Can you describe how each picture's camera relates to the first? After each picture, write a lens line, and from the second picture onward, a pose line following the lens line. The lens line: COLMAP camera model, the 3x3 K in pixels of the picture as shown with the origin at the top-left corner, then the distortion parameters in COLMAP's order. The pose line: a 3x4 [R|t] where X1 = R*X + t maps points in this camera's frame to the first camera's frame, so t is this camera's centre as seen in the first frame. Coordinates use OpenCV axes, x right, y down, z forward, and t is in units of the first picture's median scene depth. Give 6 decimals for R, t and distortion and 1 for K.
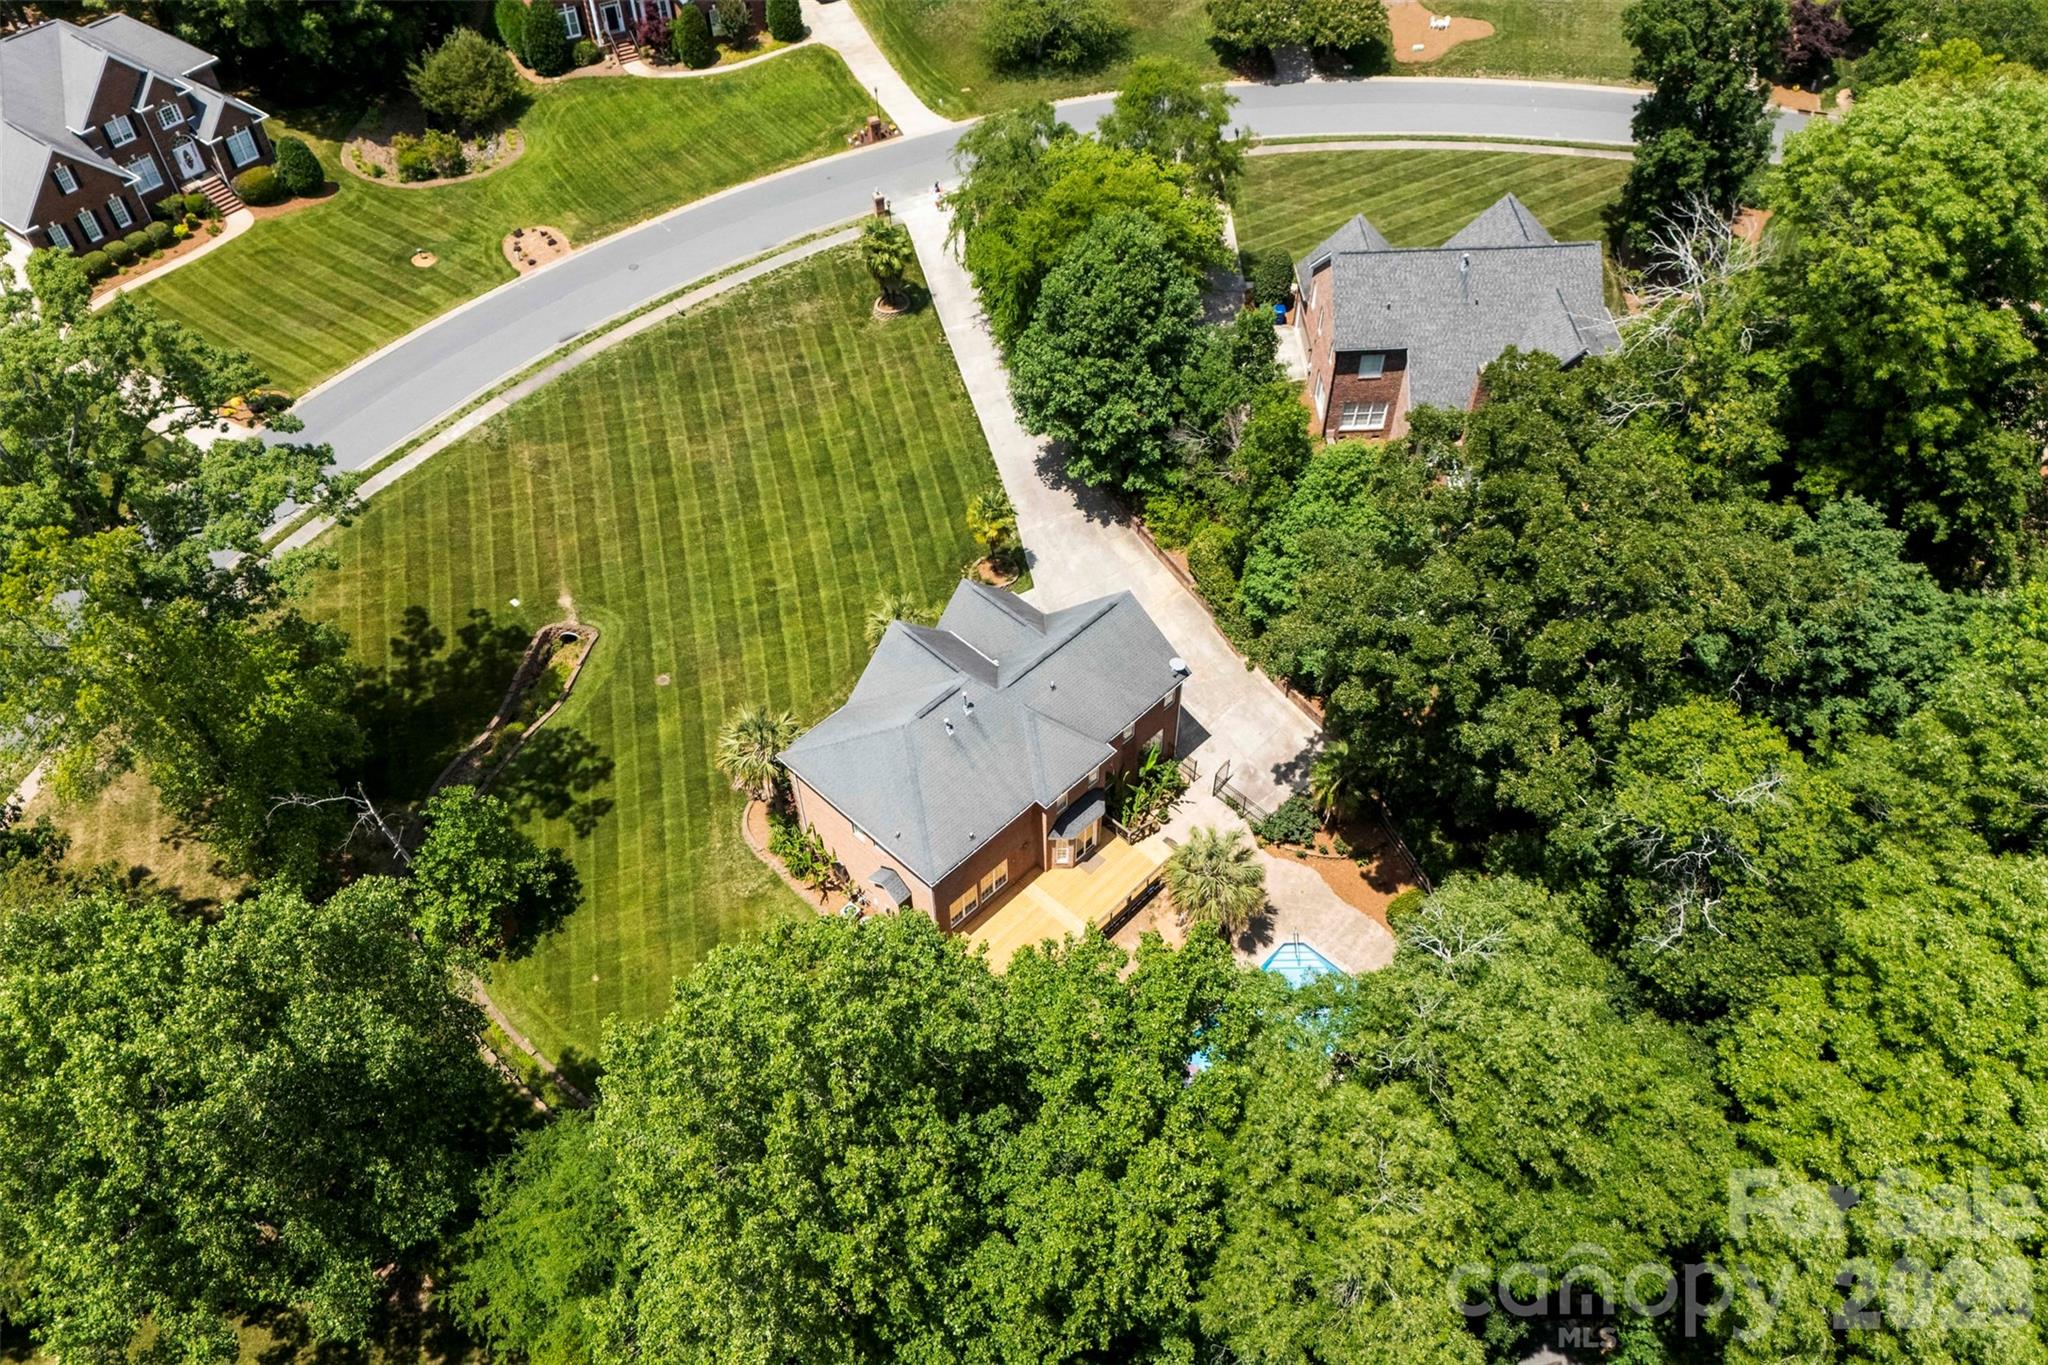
lens RADIAL K [[1583.9, 0, 1024.9], [0, 1583.9, 685.6], [0, 0, 1]] dist [0.015616, -0.023270]
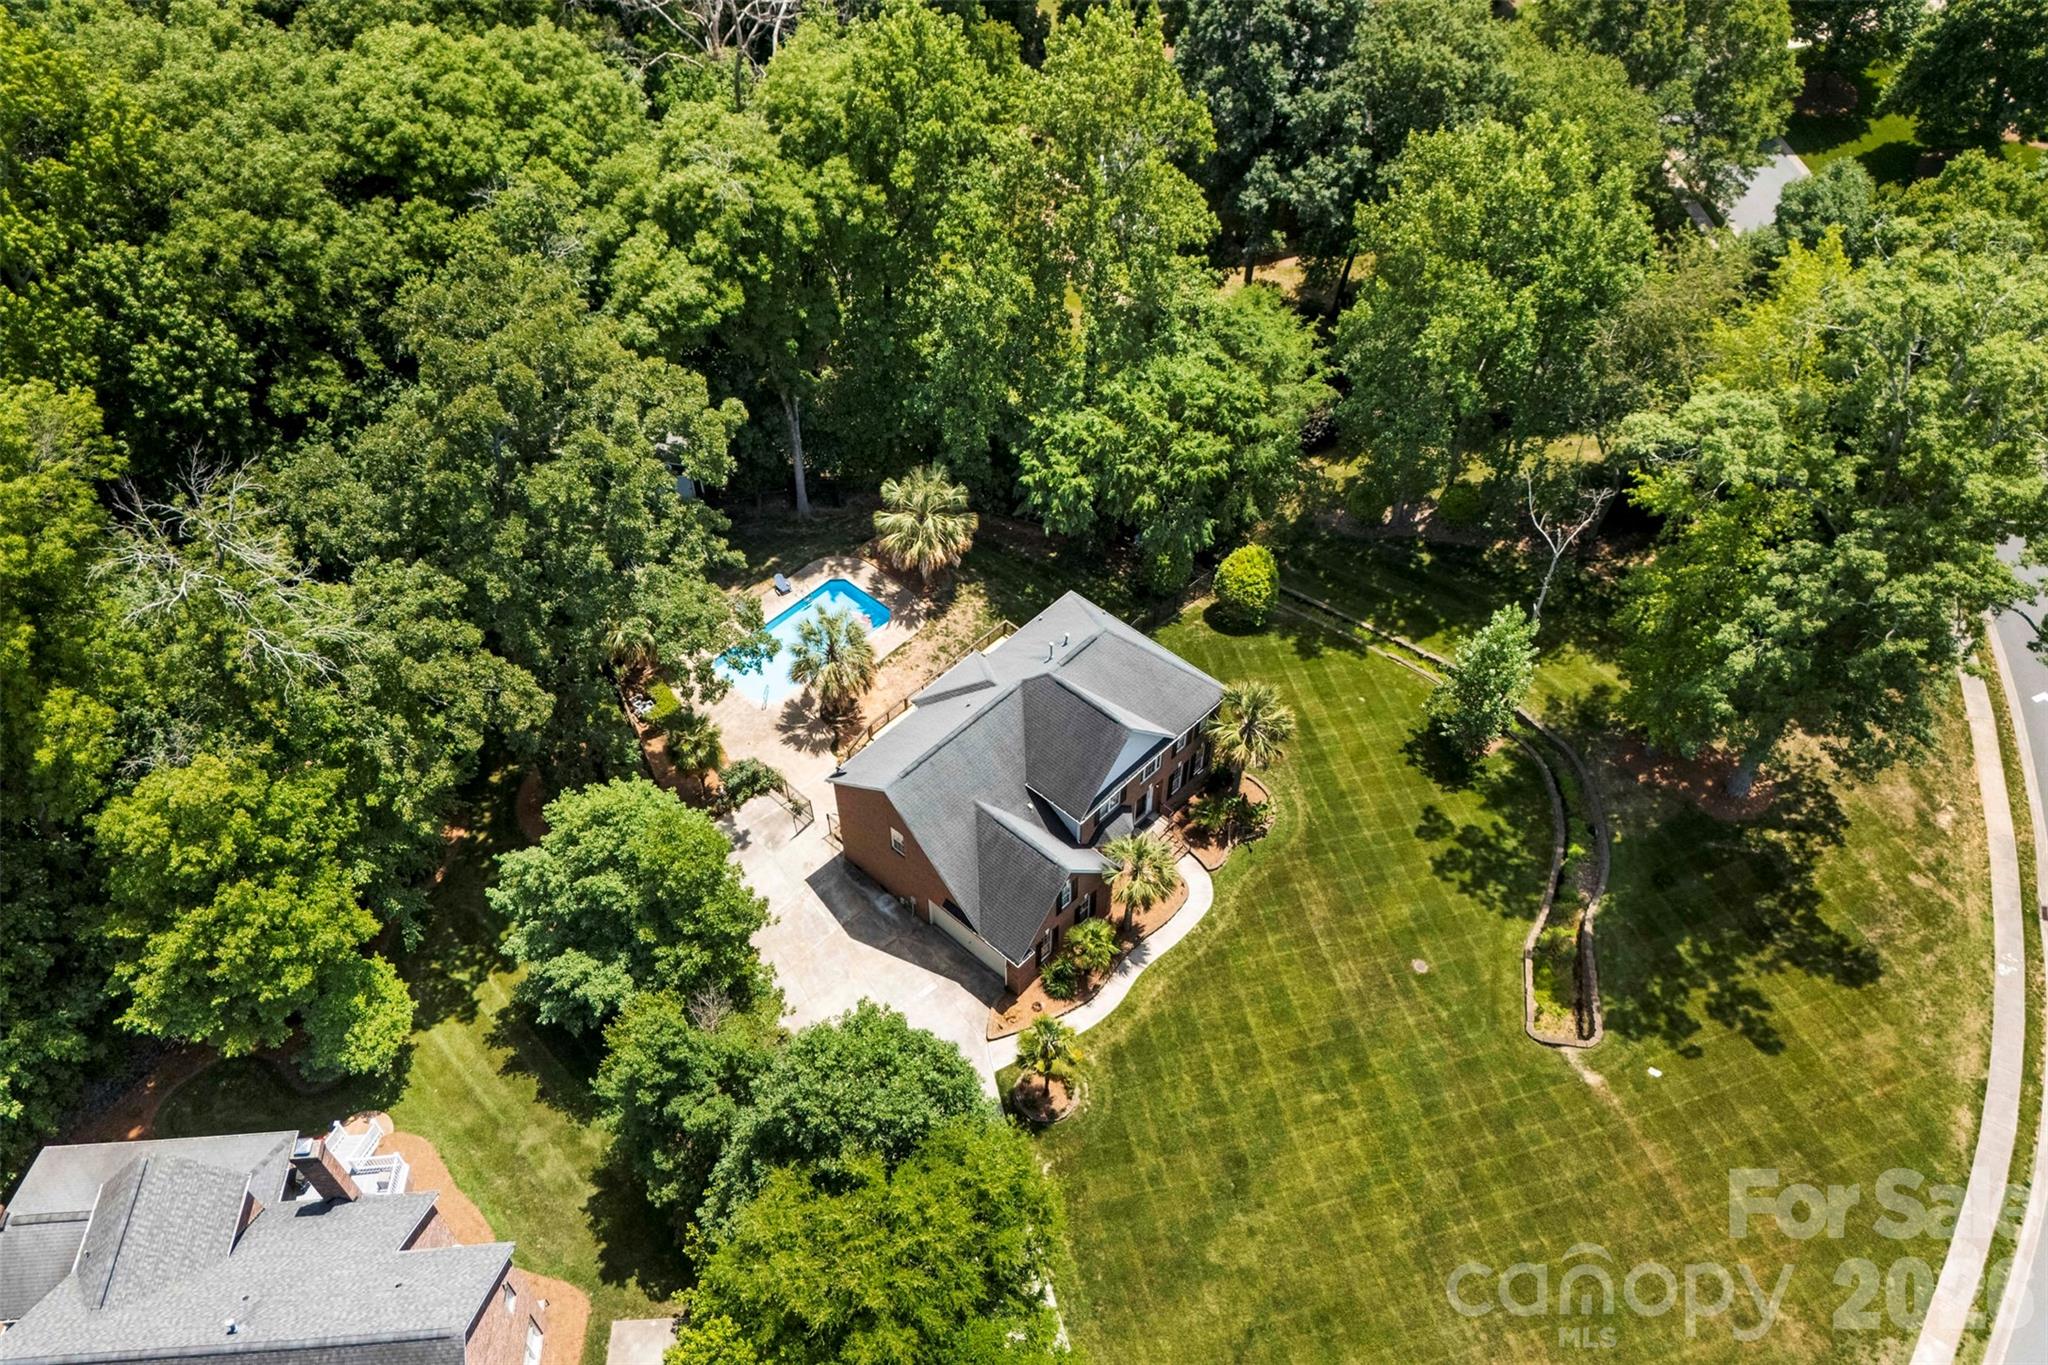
lens RADIAL K [[1583.9, 0, 1001.9], [0, 1583.9, 694.3], [0, 0, 1]] dist [0.015616, -0.023270]
pose [[-0.999627, 0.027146, 0.002866, -0.004834], [0.000513, -0.086290, 0.996270, -0.750399], [0.027292, 0.995900, 0.086244, 0.674942]]
